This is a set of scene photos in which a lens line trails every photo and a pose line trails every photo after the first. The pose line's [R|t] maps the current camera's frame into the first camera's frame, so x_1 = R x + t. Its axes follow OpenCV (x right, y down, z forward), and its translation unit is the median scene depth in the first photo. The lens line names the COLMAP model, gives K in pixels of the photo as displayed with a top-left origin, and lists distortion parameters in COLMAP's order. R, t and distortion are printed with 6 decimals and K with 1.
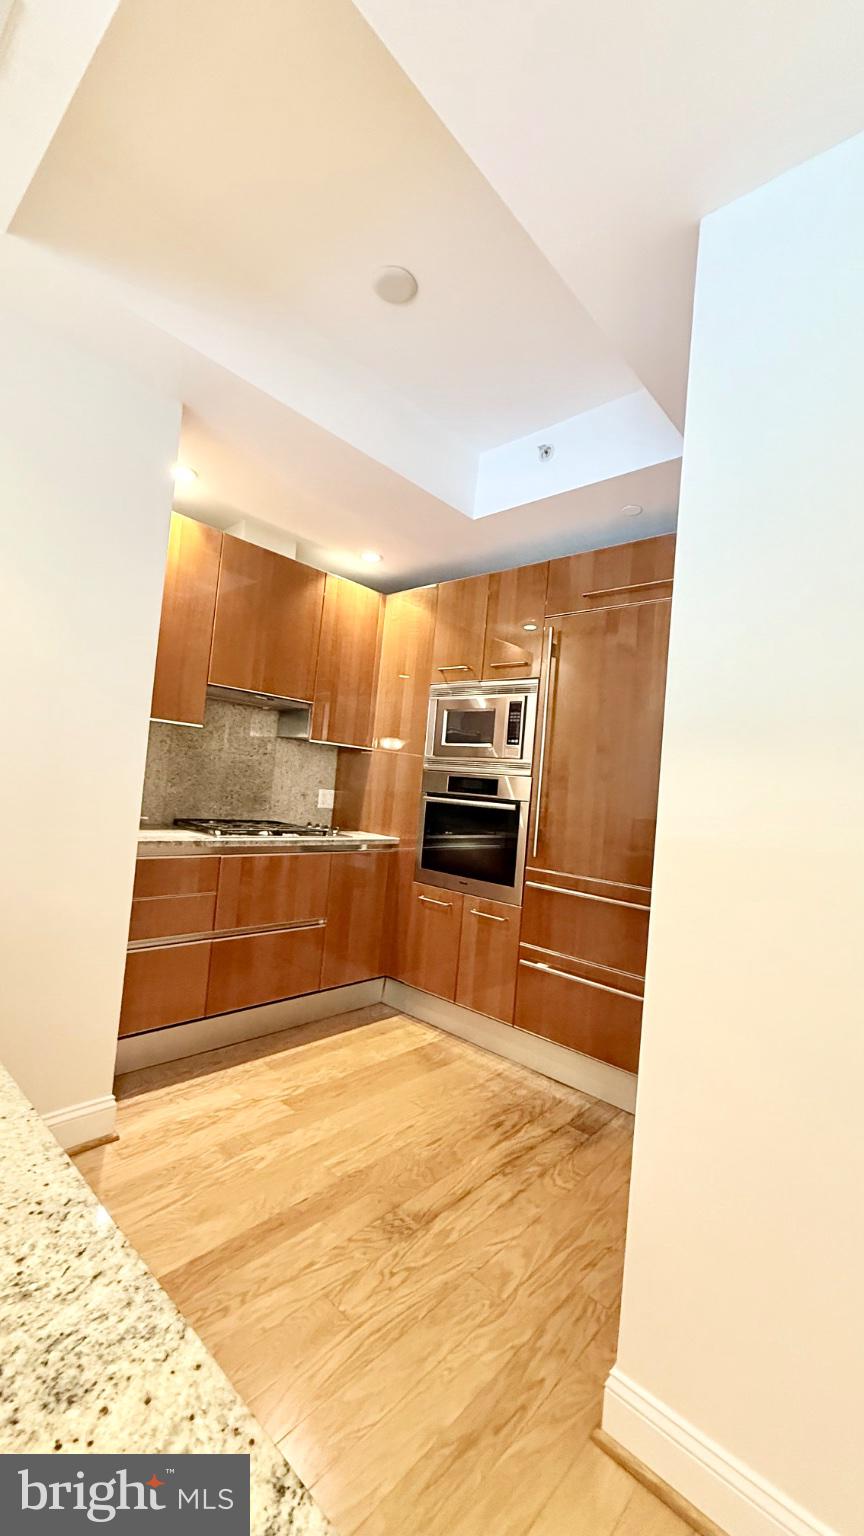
lens RADIAL K [[609.1, 0, 433.7], [0, 609.1, 762.2], [0, 0, 1]] dist [0.000115, -0.000099]
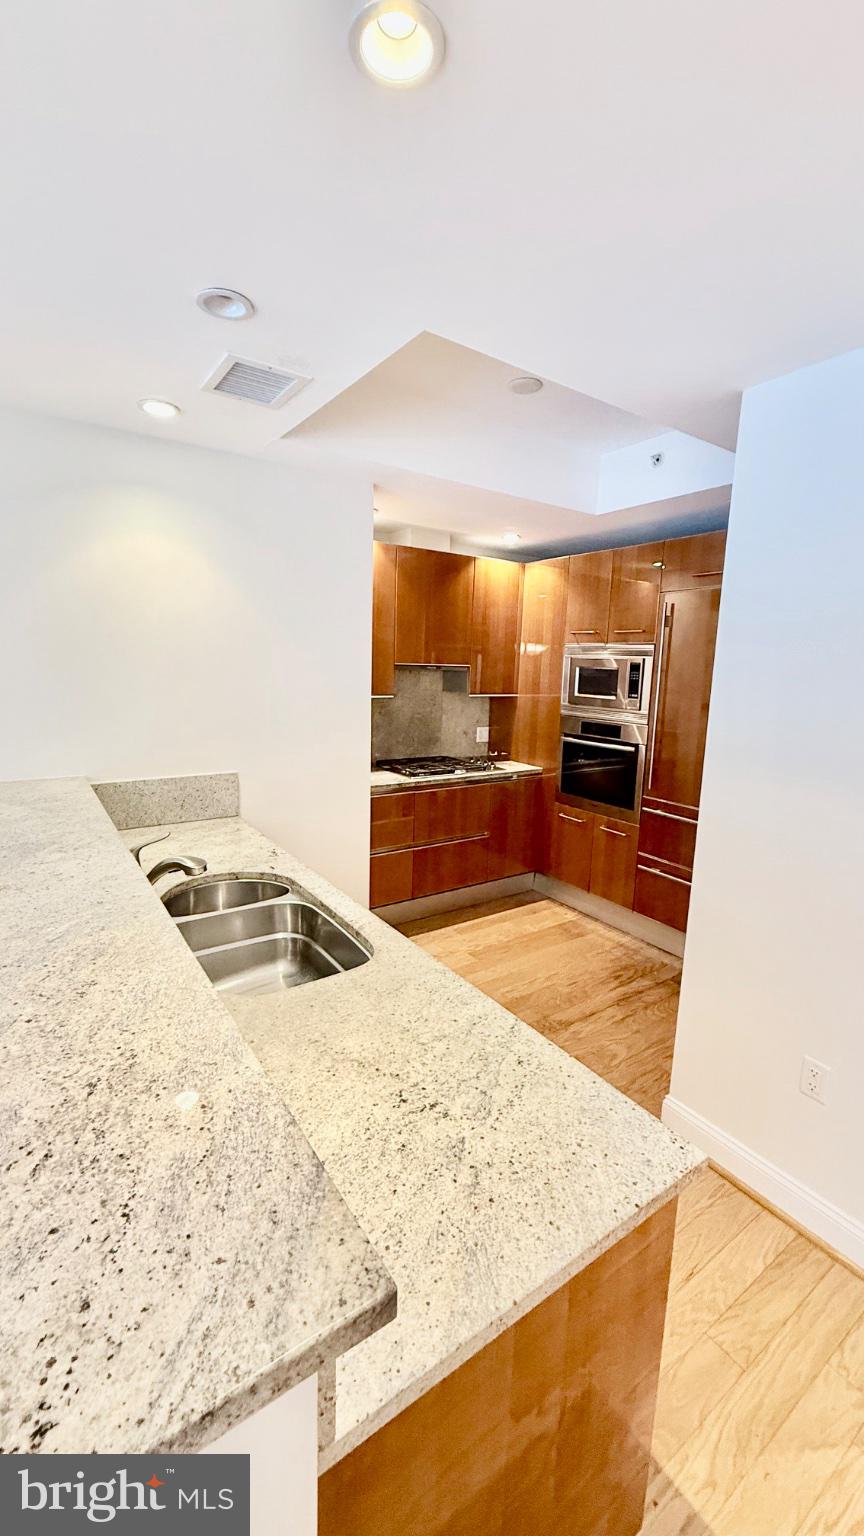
lens RADIAL K [[609.1, 0, 433.7], [0, 609.1, 762.2], [0, 0, 1]] dist [0.000115, -0.000099]
pose [[0.971755, -0.019489, -0.235185, 0.024422], [0.063635, 0.981309, 0.181615, -0.149294], [0.227249, -0.191451, 0.954832, -0.292985]]
